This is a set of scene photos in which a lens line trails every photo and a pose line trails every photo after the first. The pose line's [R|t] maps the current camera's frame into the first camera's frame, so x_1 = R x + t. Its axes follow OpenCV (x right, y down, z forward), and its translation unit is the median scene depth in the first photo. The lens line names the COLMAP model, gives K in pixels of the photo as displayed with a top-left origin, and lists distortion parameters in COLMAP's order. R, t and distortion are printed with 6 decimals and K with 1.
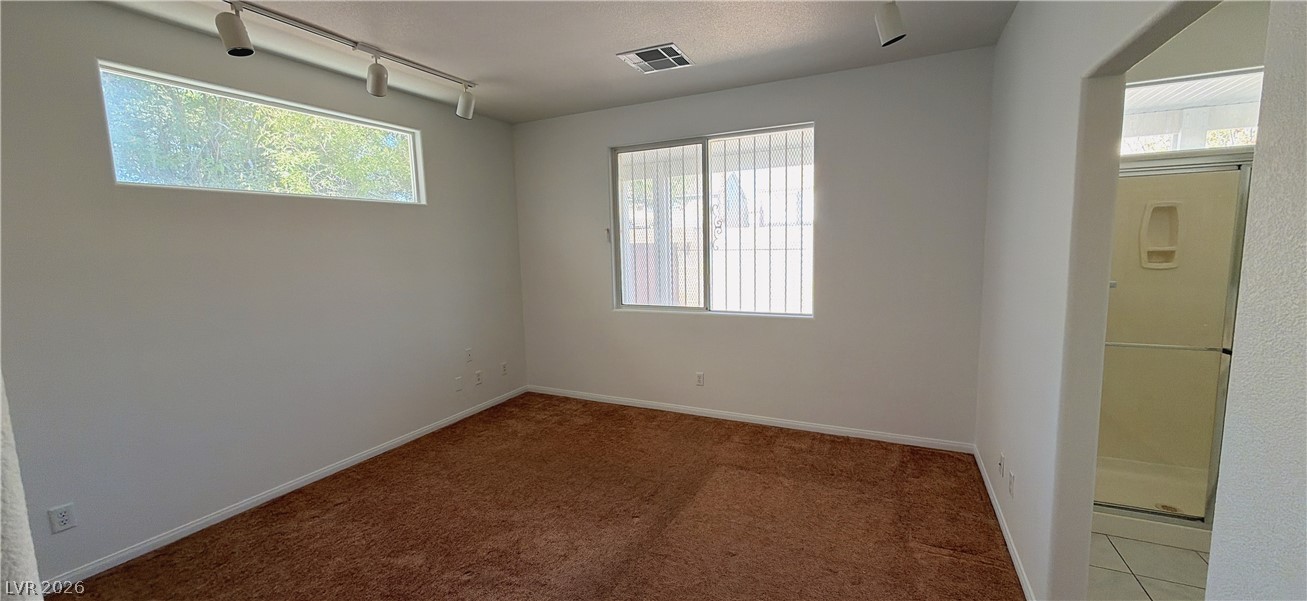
lens RADIAL K [[496.8, 0, 651.8], [0, 496.8, 300.4], [0, 0, 1]] dist [-0.000895, -0.000003]
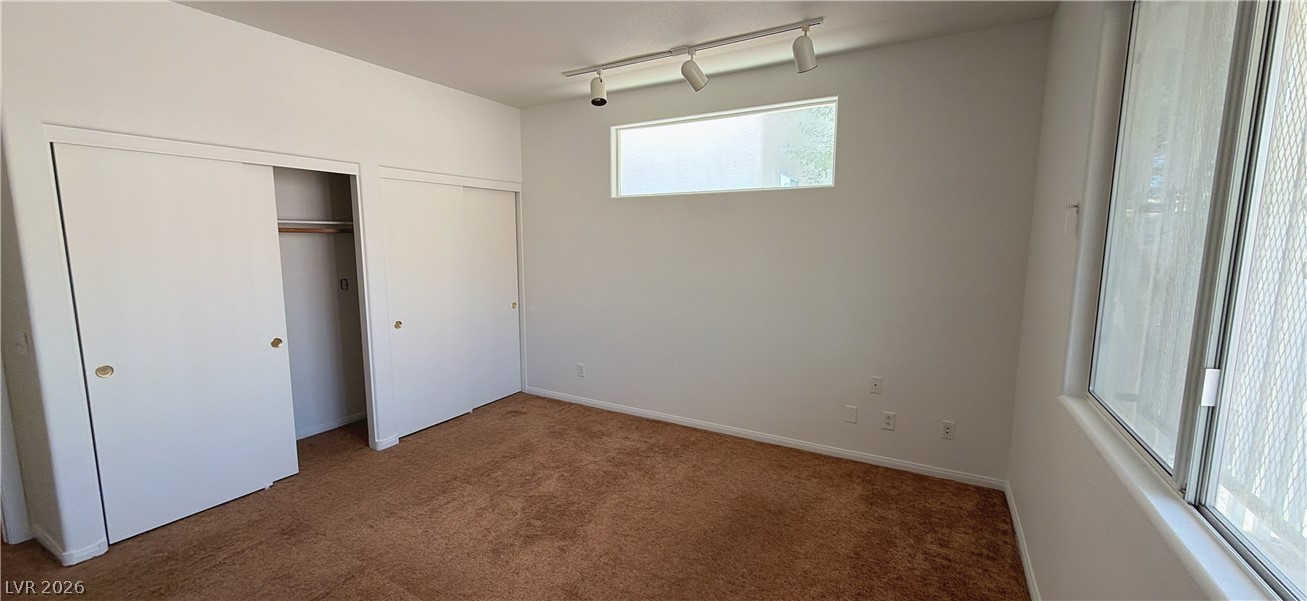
lens RADIAL K [[496.8, 0, 651.8], [0, 496.8, 300.4], [0, 0, 1]] dist [-0.000895, -0.000003]
pose [[-0.064904, 0.142836, -0.987616, 0.447252], [-0.118066, 0.981652, 0.149733, -0.103299], [0.990882, 0.126322, -0.046849, 0.831675]]
